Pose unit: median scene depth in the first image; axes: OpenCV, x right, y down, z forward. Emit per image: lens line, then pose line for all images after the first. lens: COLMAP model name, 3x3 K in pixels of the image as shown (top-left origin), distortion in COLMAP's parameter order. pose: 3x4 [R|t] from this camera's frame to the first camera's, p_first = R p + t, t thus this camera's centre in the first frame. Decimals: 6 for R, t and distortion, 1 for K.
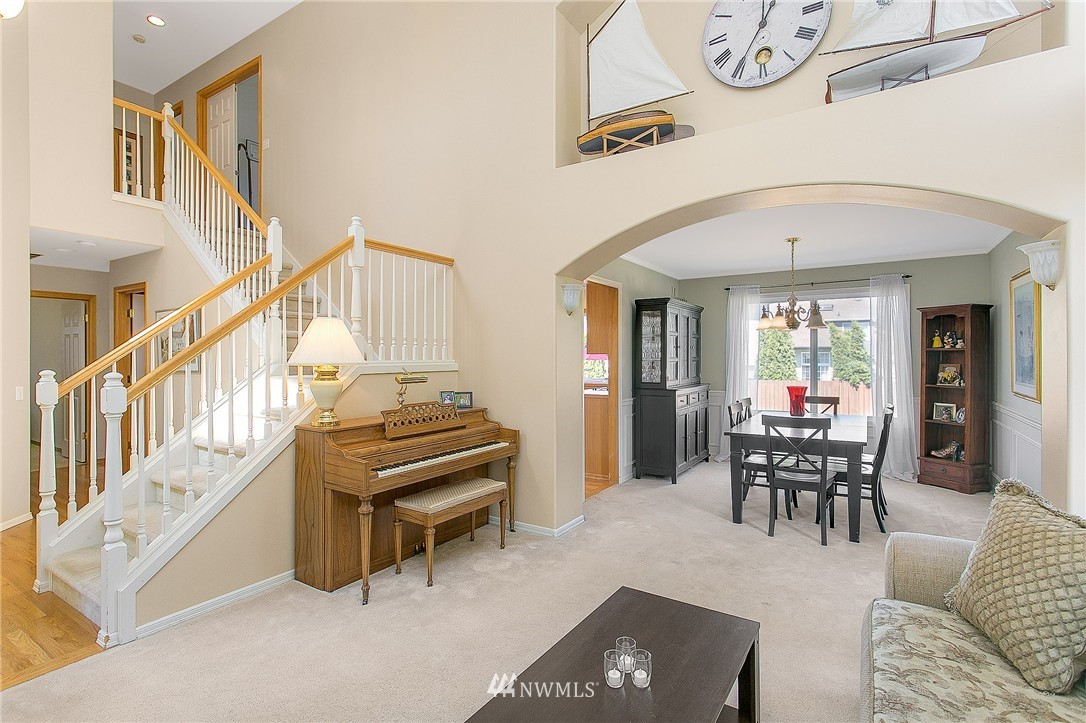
lens RADIAL K [[510.6, 0, 546.3], [0, 510.6, 357.3], [0, 0, 1]] dist [0.000480, -0.000241]
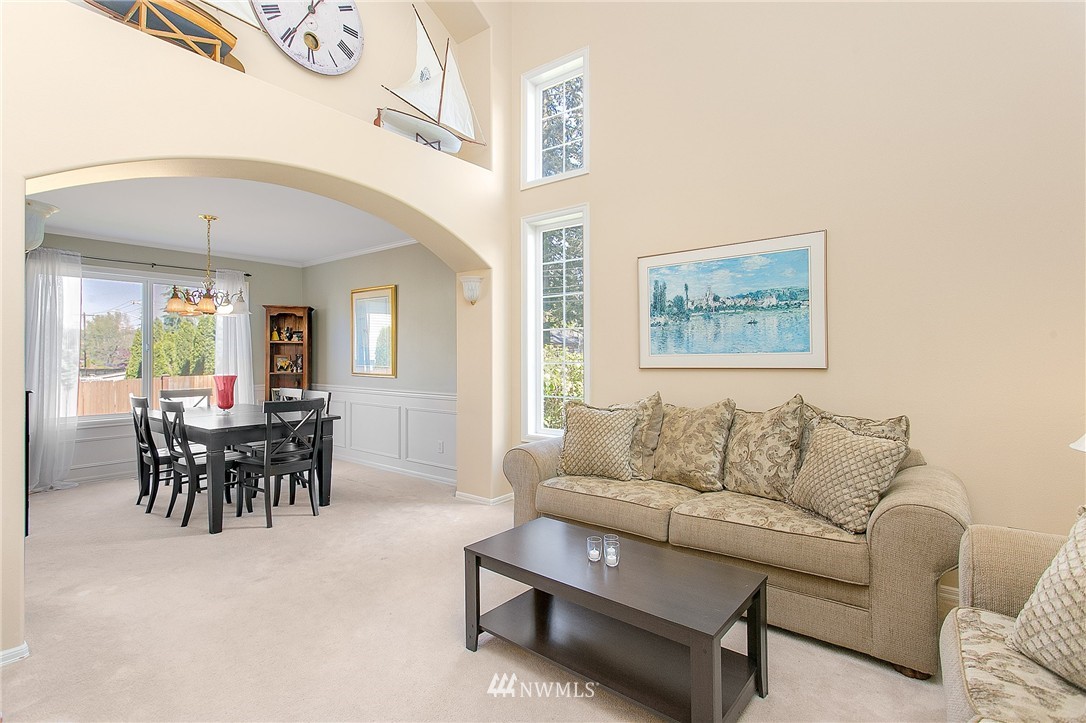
lens RADIAL K [[510.6, 0, 546.3], [0, 510.6, 357.3], [0, 0, 1]] dist [0.000480, -0.000241]
pose [[0.095362, 0.001732, 0.995441, -0.344658], [0.001587, 0.999997, -0.001892, 0.023584], [-0.995441, 0.001761, 0.095359, 0.285732]]
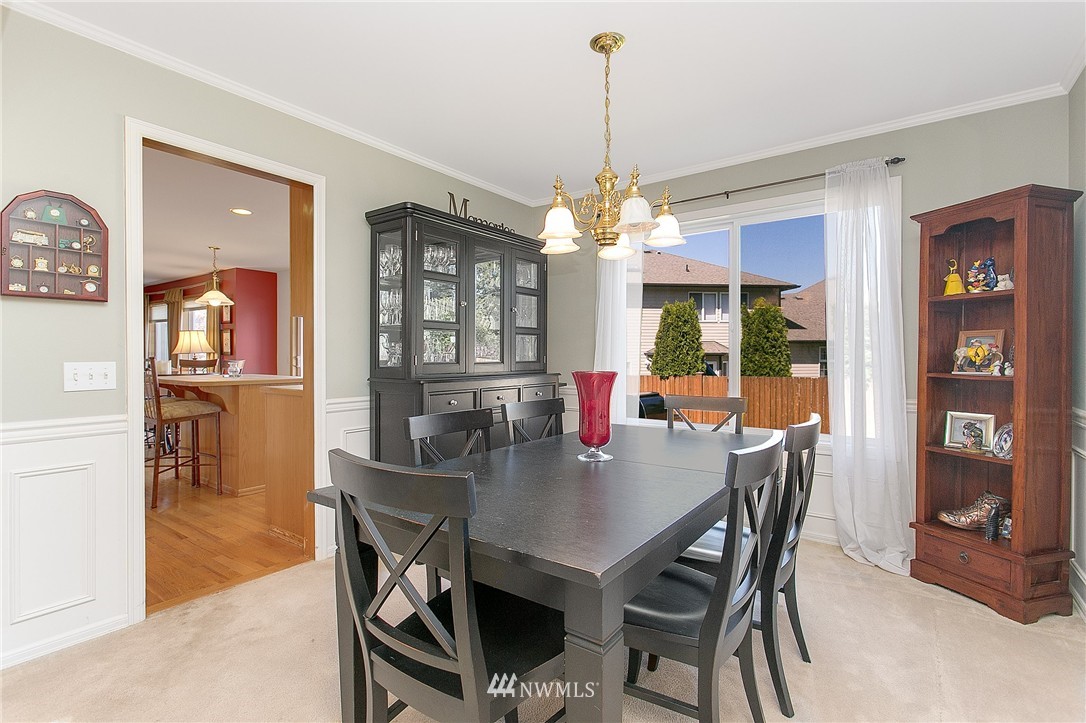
lens RADIAL K [[517.2, 0, 543.0], [0, 517.2, 361.5], [0, 0, 1]] dist [0.001664, 0.000352]
pose [[0.998065, 0.000060, -0.062174, 0.427394], [0.000372, 0.999976, 0.006938, 0.040459], [0.062173, -0.006948, 0.998041, 0.510609]]
